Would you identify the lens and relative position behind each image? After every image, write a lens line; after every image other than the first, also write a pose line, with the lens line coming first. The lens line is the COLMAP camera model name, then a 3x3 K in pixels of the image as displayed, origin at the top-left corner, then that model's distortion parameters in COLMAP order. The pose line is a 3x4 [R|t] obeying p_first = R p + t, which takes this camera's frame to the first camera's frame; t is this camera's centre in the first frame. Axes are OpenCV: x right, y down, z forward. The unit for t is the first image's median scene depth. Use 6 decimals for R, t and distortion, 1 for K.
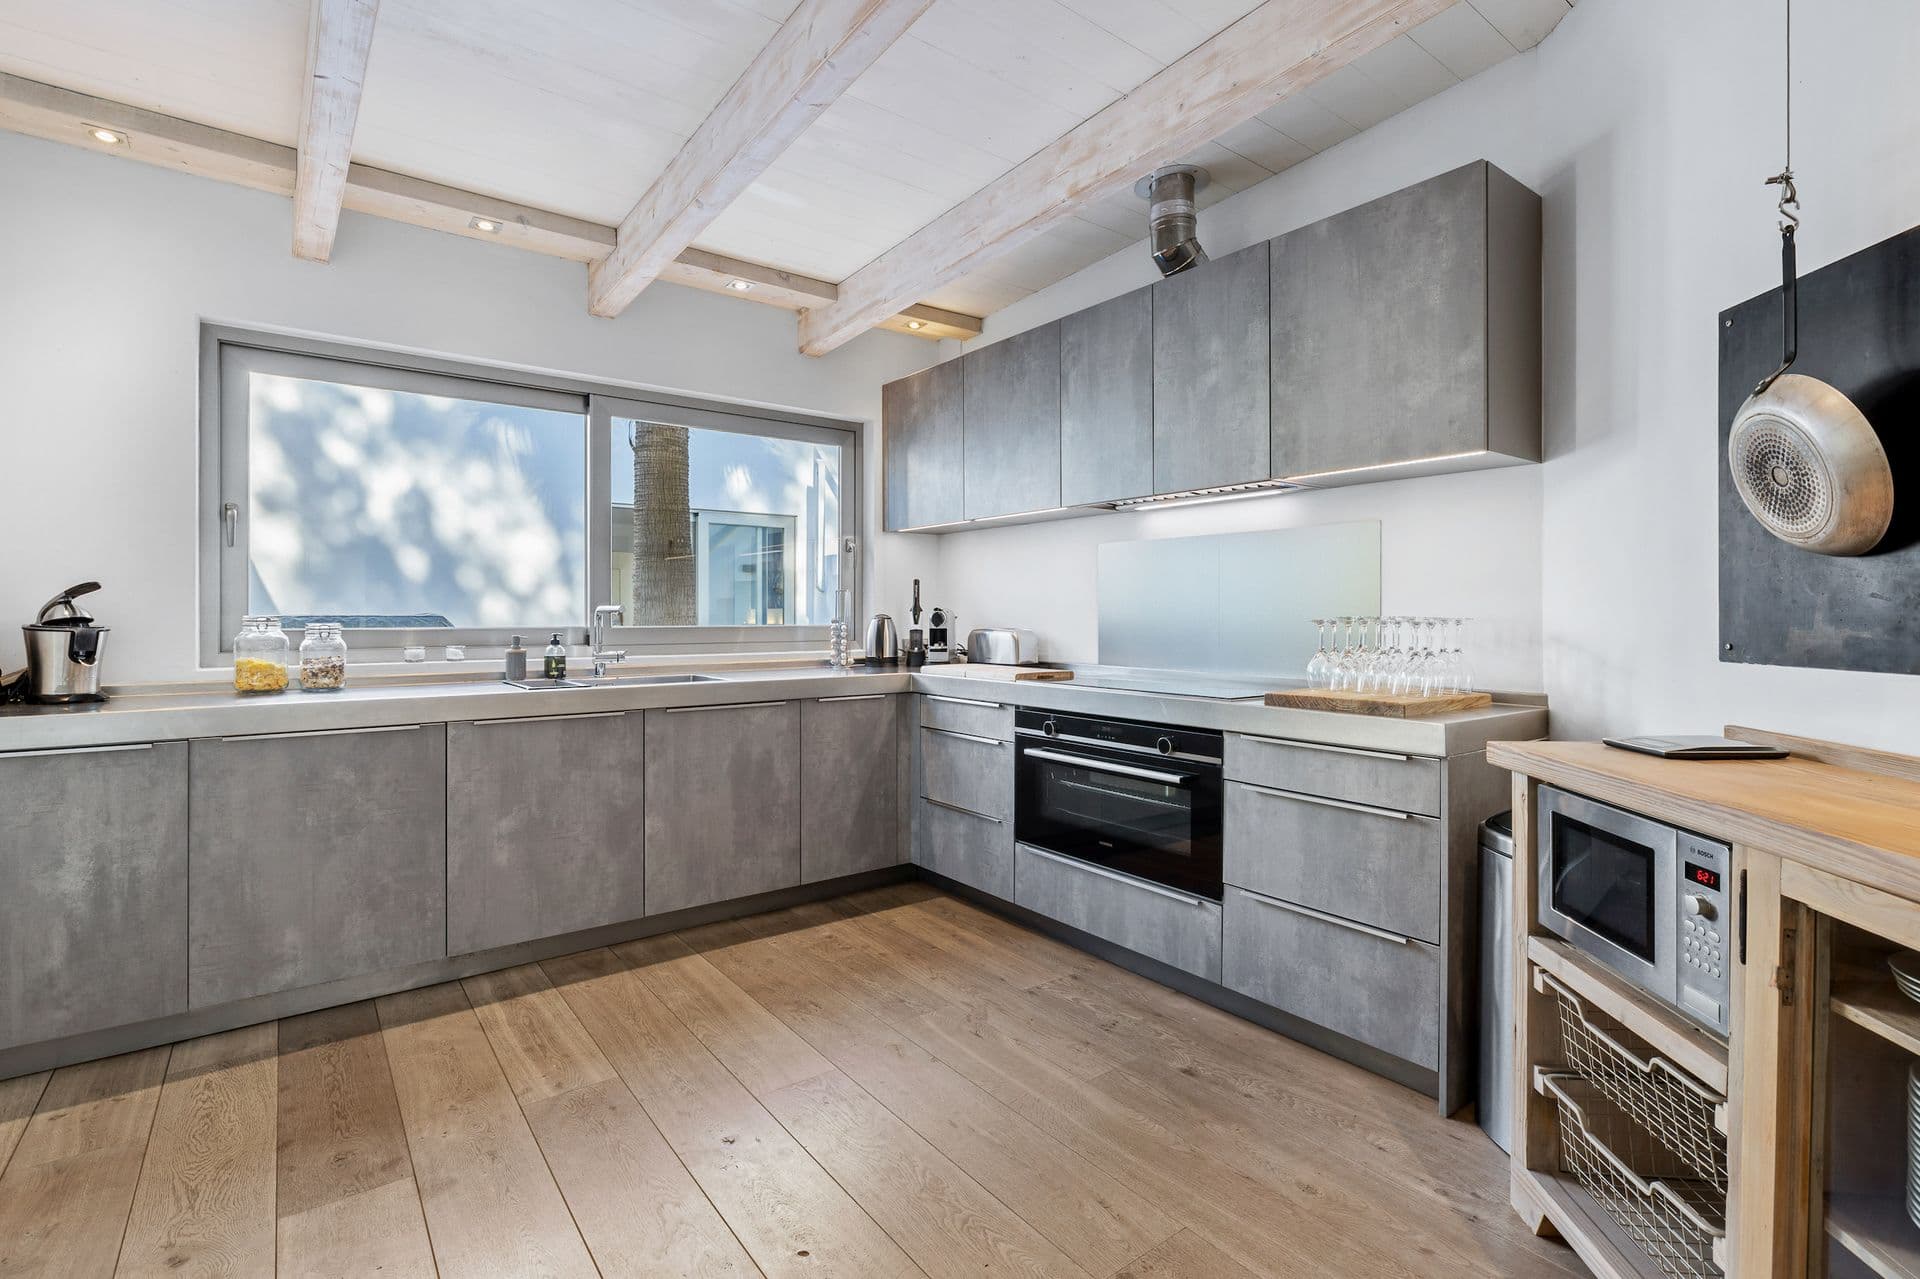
lens RADIAL K [[899.2, 0, 959.4], [0, 899.2, 617.7], [0, 0, 1]] dist [-0.001074, 0.000111]
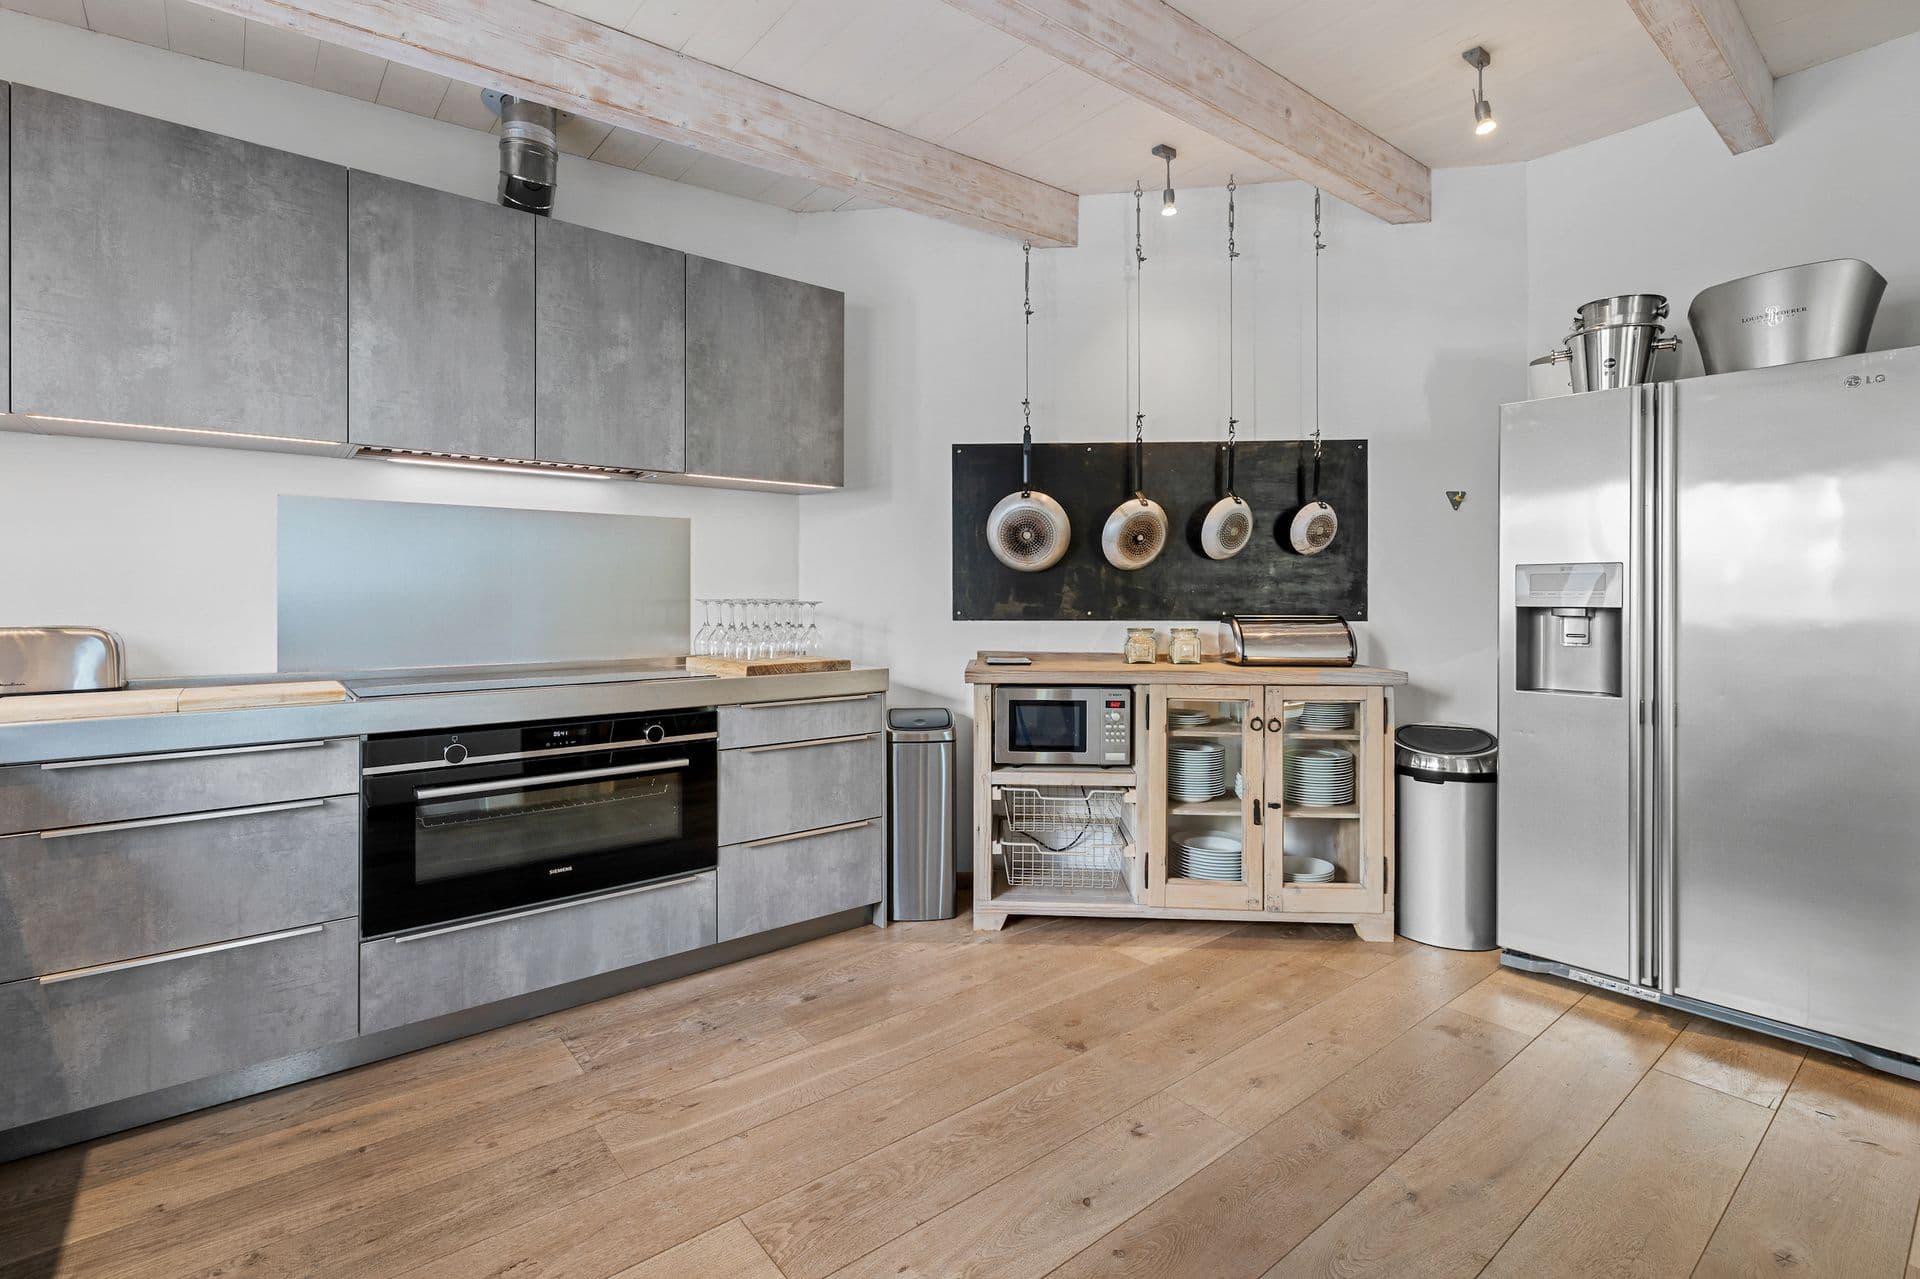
lens RADIAL K [[861.8, 0, 954.9], [0, 861.8, 598.3], [0, 0, 1]] dist [-0.000354, 0.000171]
pose [[-0.022974, -0.002158, 0.999734, -0.740195], [0.006493, 0.999976, 0.002307, -0.003191], [-0.999715, 0.006545, -0.022959, 0.735299]]
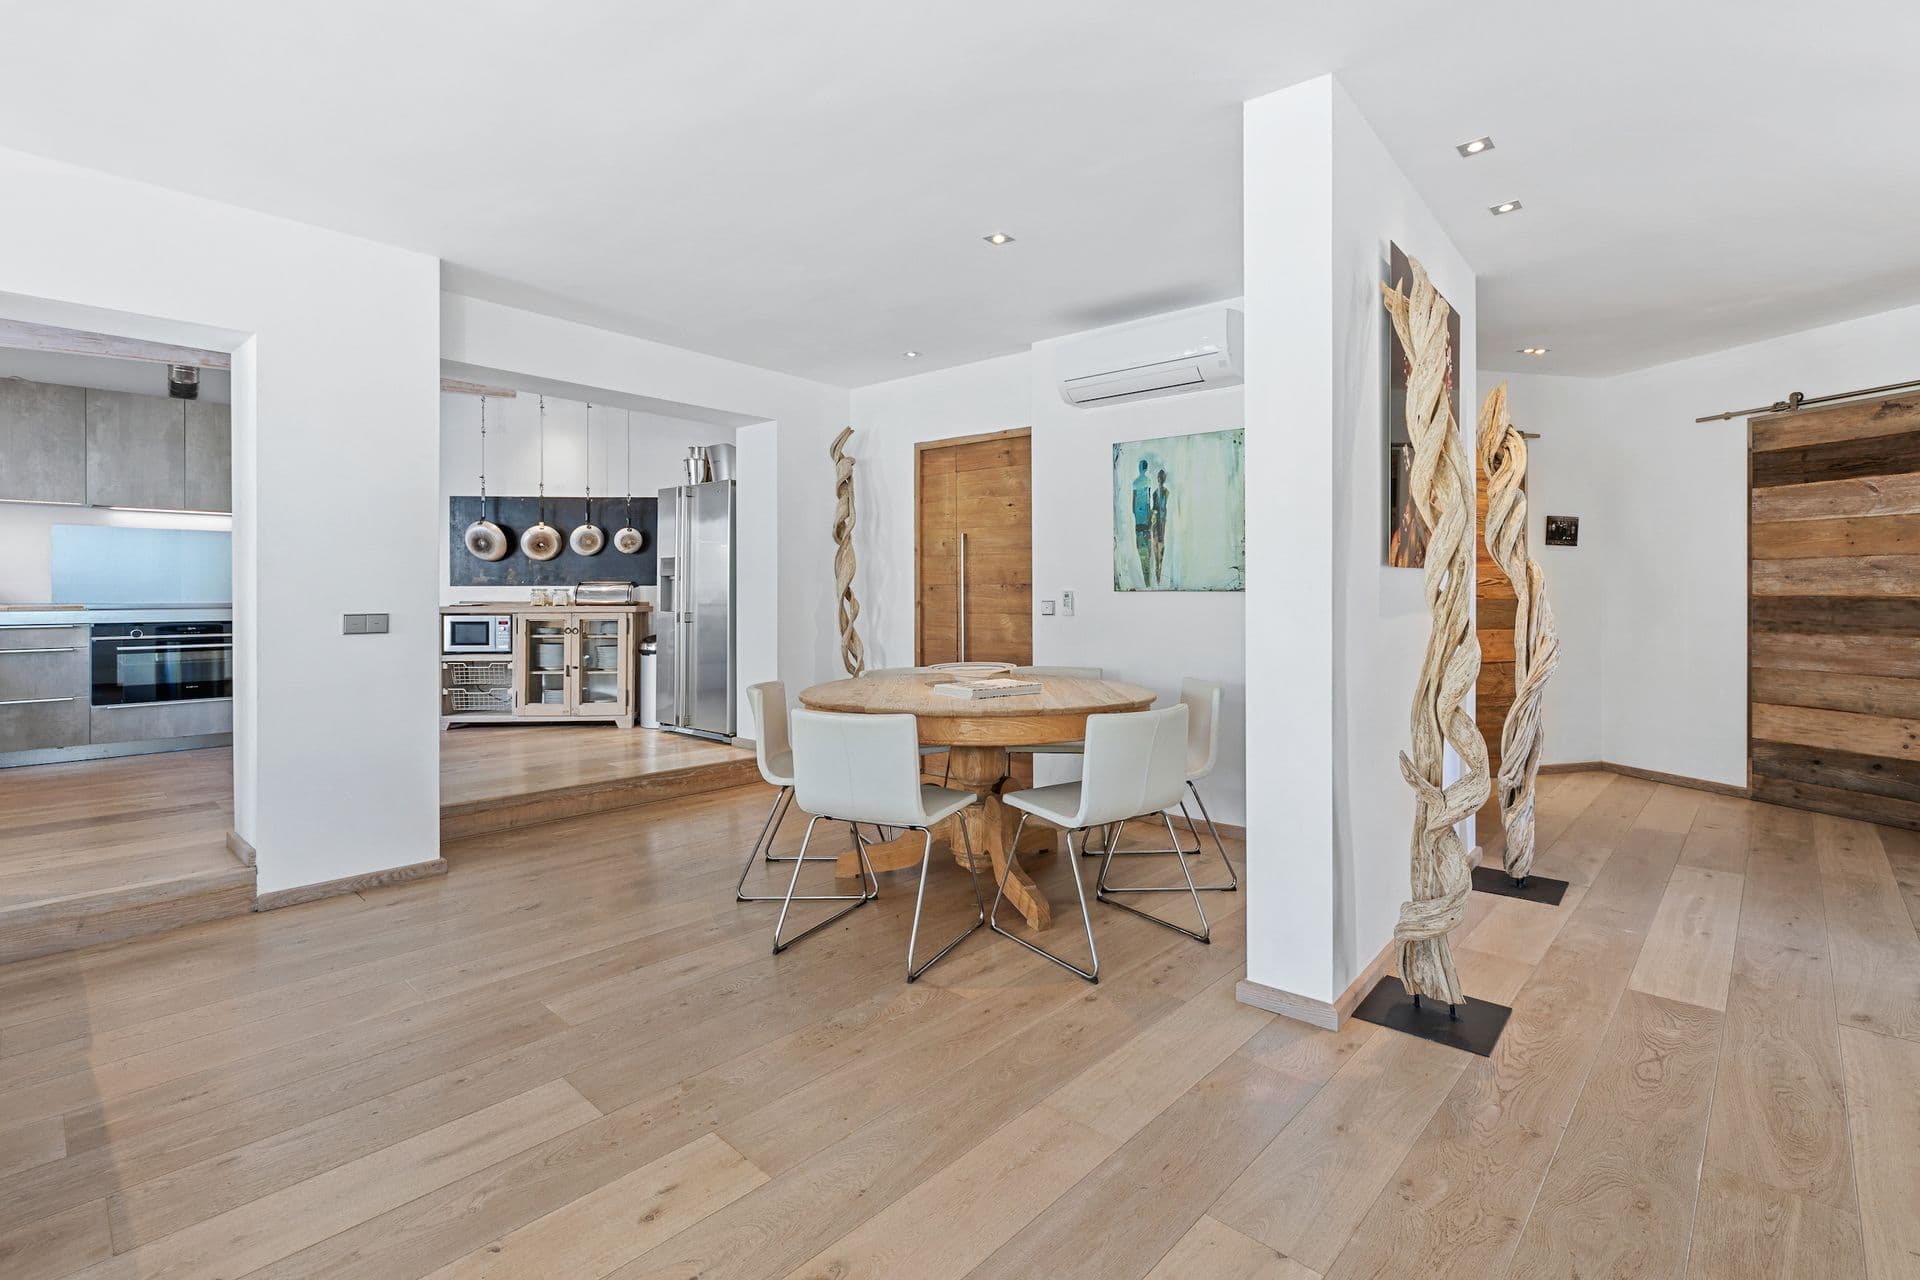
lens RADIAL K [[873.1, 0, 984.2], [0, 873.1, 595.1], [0, 0, 1]] dist [-0.000251, 0.000192]
pose [[-0.177408, -0.001465, 0.984136, -2.296372], [0.008424, 0.999960, 0.003007, 0.067225], [-0.984101, 0.008823, -0.177388, -0.417691]]
